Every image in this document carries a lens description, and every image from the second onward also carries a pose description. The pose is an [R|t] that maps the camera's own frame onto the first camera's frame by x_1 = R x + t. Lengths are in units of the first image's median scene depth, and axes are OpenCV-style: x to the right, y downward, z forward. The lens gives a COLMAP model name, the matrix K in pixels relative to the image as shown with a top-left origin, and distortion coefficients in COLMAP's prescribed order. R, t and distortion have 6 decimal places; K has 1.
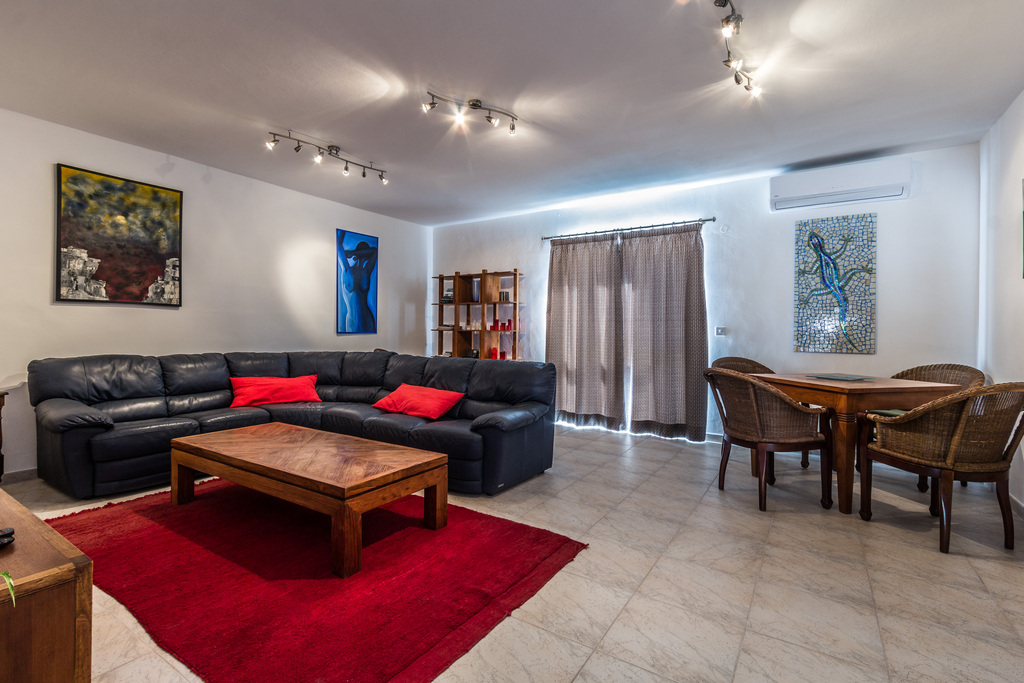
lens RADIAL K [[471.3, 0, 511.6], [0, 471.3, 335.0], [0, 0, 1]] dist [0.001967, 0.000415]
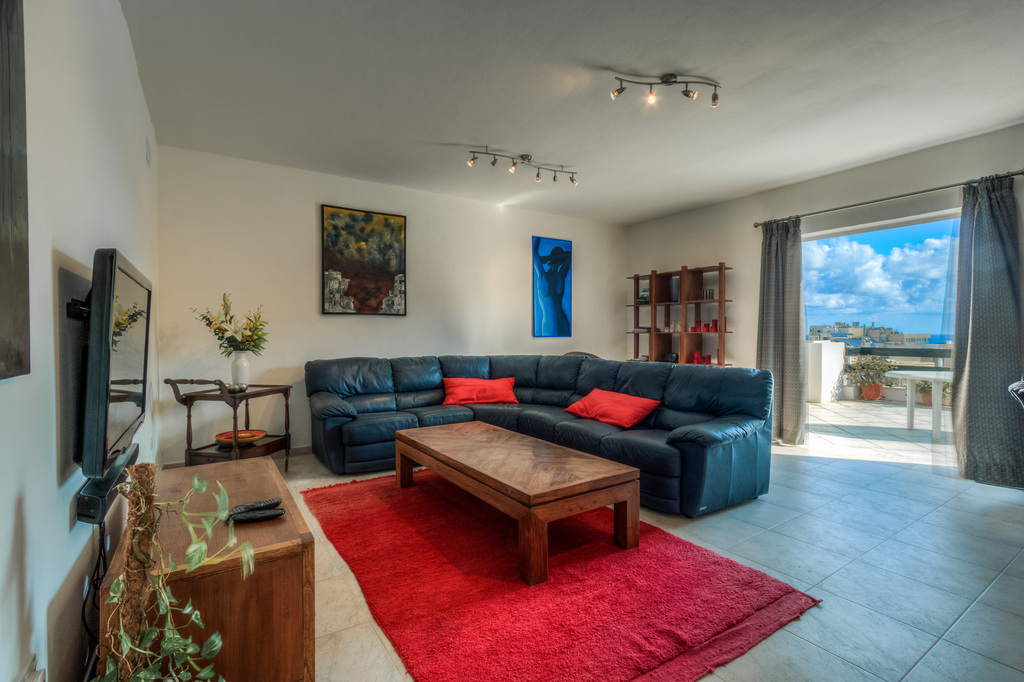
lens RADIAL K [[471.3, 0, 515.3], [0, 471.3, 342.9], [0, 0, 1]] dist [0.001967, 0.000415]
pose [[0.917885, -0.006162, -0.396799, 0.005531], [0.010408, 0.999909, 0.008547, -0.001068], [0.396711, -0.011975, 0.917866, 0.048798]]
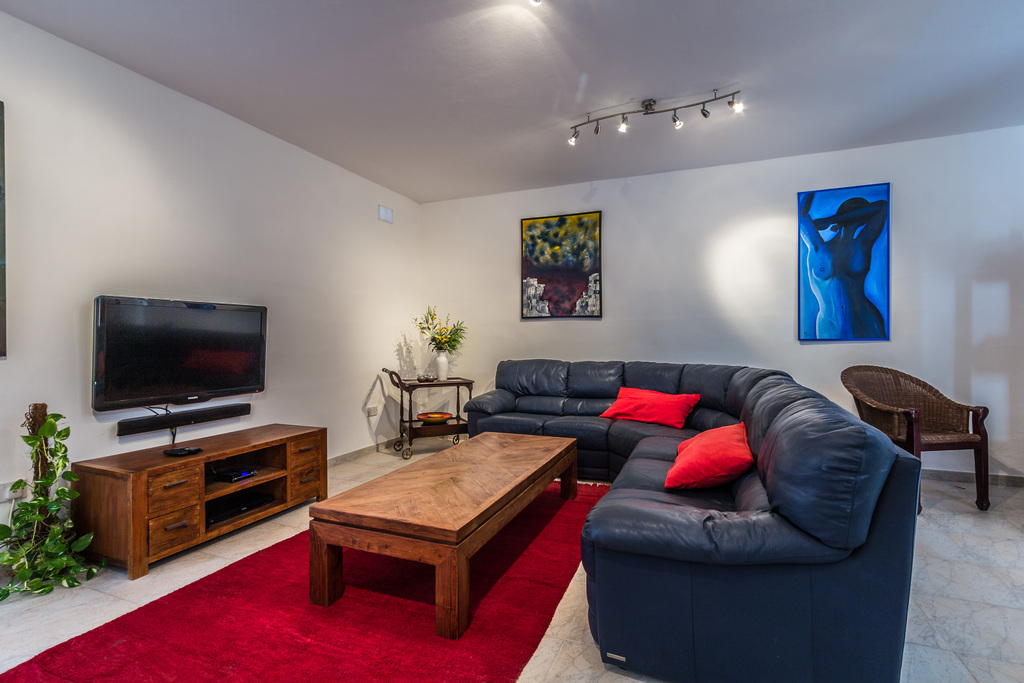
lens RADIAL K [[471.3, 0, 512.3], [0, 471.3, 337.2], [0, 0, 1]] dist [0.001967, 0.000415]
pose [[0.192296, -0.013677, -0.981242, 0.365067], [0.000736, 0.999905, -0.013793, 0.000392], [0.981337, 0.001930, 0.192288, 0.679845]]
